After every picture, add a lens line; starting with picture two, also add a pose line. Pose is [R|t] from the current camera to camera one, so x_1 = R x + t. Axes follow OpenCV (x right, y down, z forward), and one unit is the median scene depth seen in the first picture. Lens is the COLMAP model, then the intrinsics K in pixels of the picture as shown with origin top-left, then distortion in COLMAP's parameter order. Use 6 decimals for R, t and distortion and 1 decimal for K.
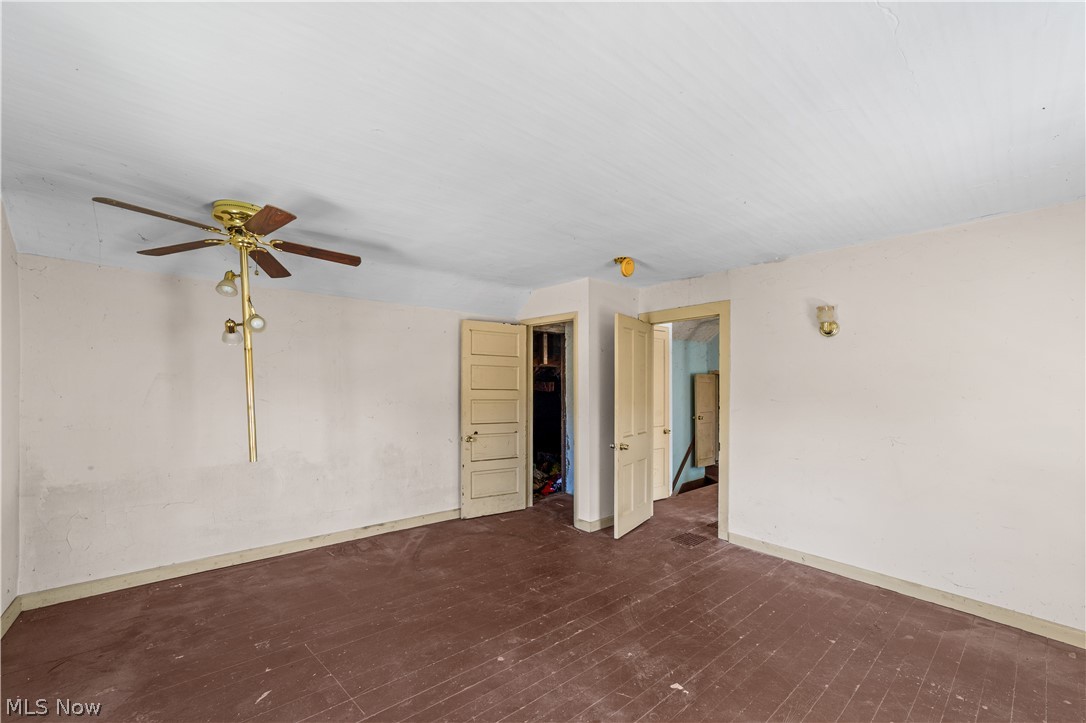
lens RADIAL K [[427.6, 0, 537.5], [0, 427.6, 375.4], [0, 0, 1]] dist [-0.020042, 0.009097]
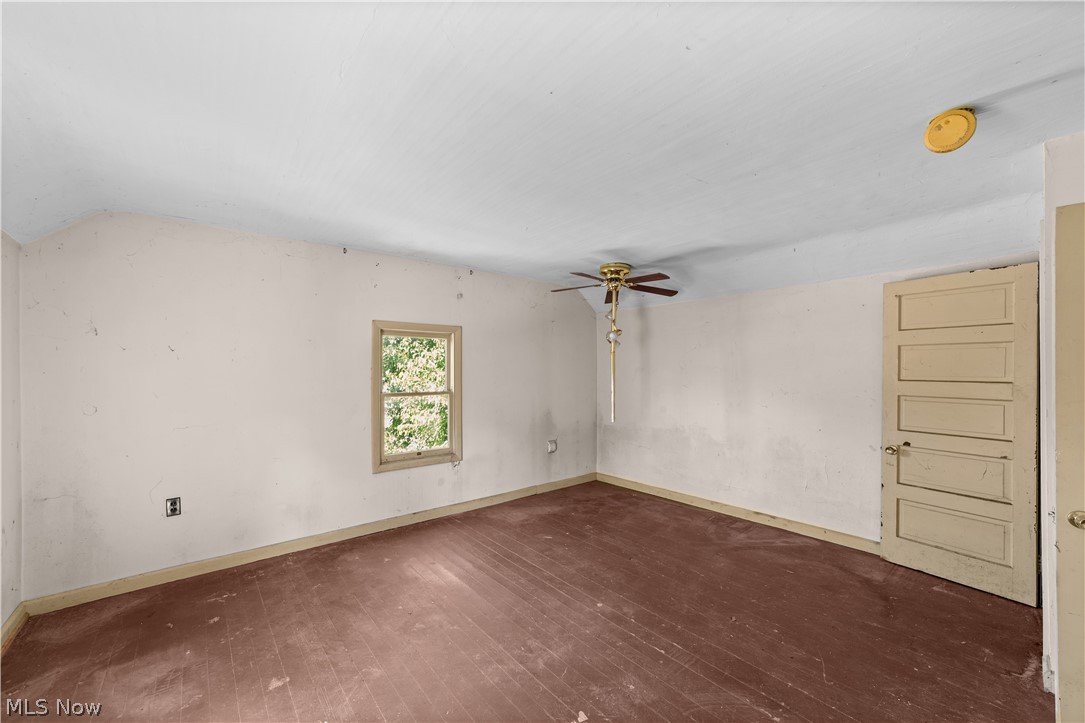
lens RADIAL K [[427.2, 0, 537.0], [0, 427.2, 375.4], [0, 0, 1]] dist [-0.020042, 0.009097]
pose [[-0.006192, -0.000028, -0.999981, 0.682844], [0.019639, 0.999807, -0.000150, 0.016533], [0.999788, -0.019639, -0.006190, 0.527220]]
